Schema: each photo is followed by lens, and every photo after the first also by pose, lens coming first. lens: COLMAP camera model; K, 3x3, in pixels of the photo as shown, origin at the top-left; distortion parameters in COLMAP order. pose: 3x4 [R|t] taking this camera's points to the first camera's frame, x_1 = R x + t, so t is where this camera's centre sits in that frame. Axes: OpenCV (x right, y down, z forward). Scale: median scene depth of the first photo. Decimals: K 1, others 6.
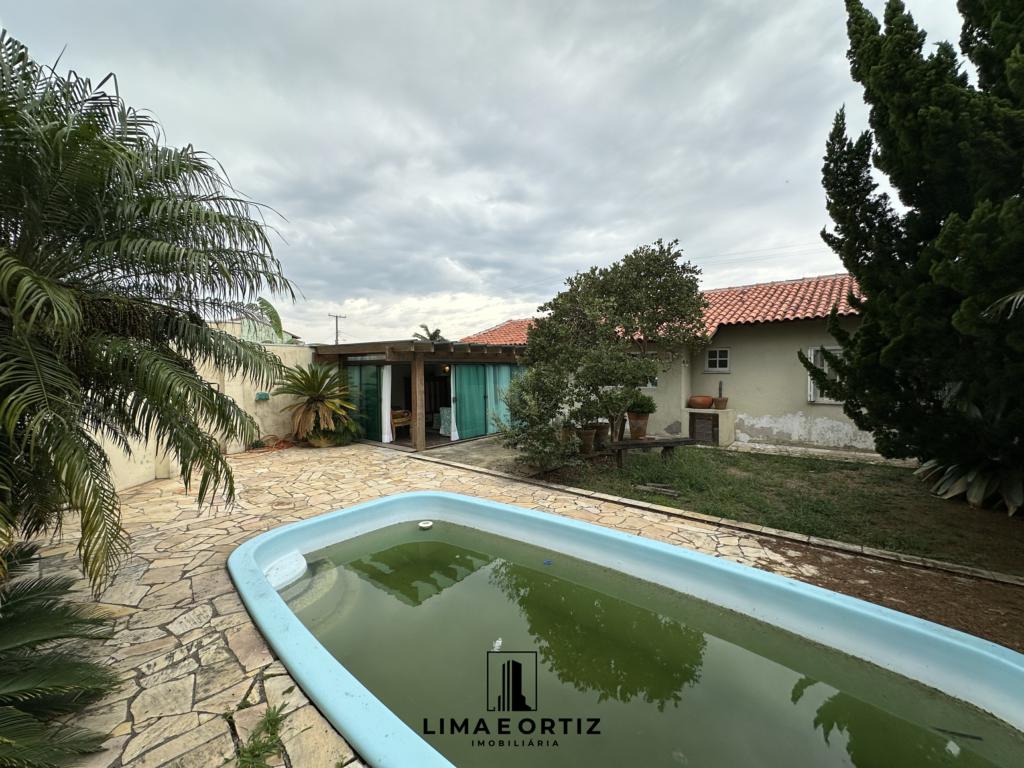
lens RADIAL K [[408.7, 0, 512.4], [0, 408.7, 376.4], [0, 0, 1]] dist [-0.003764, 0.001023]
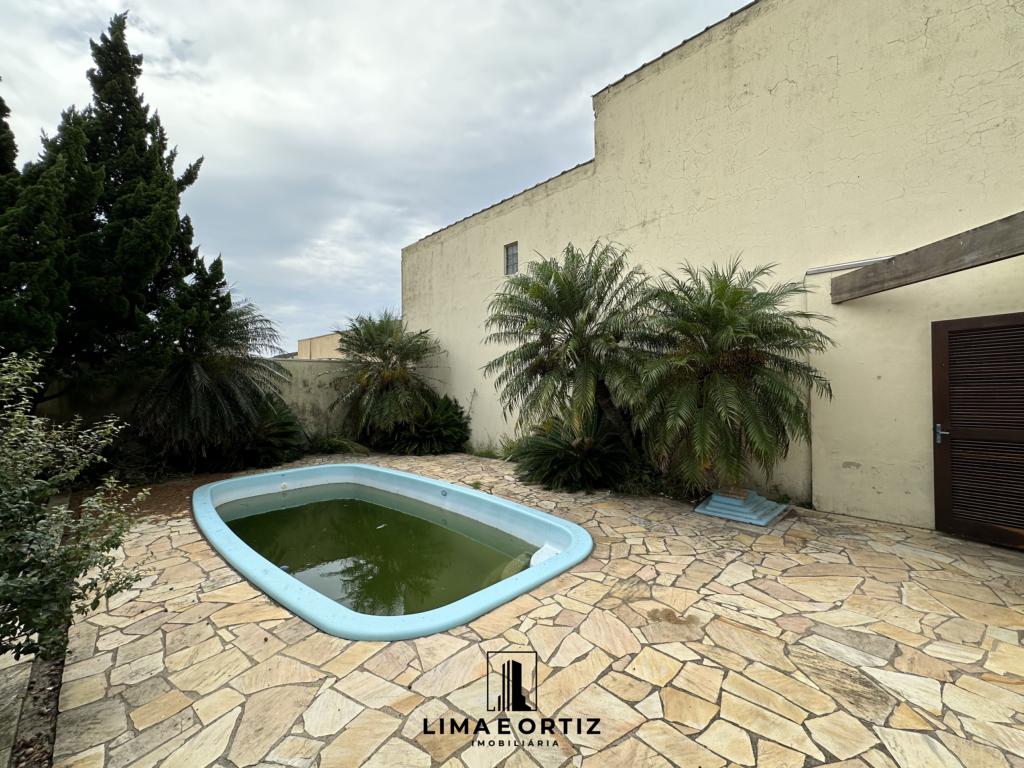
lens RADIAL K [[408.7, 0, 514.2], [0, 408.7, 382.4], [0, 0, 1]] dist [-0.003764, 0.001023]
pose [[-0.996736, 0.020159, 0.078175, -0.235950], [0.020821, 0.999754, 0.007659, 0.008463], [-0.078001, 0.009261, -0.996910, 0.844961]]
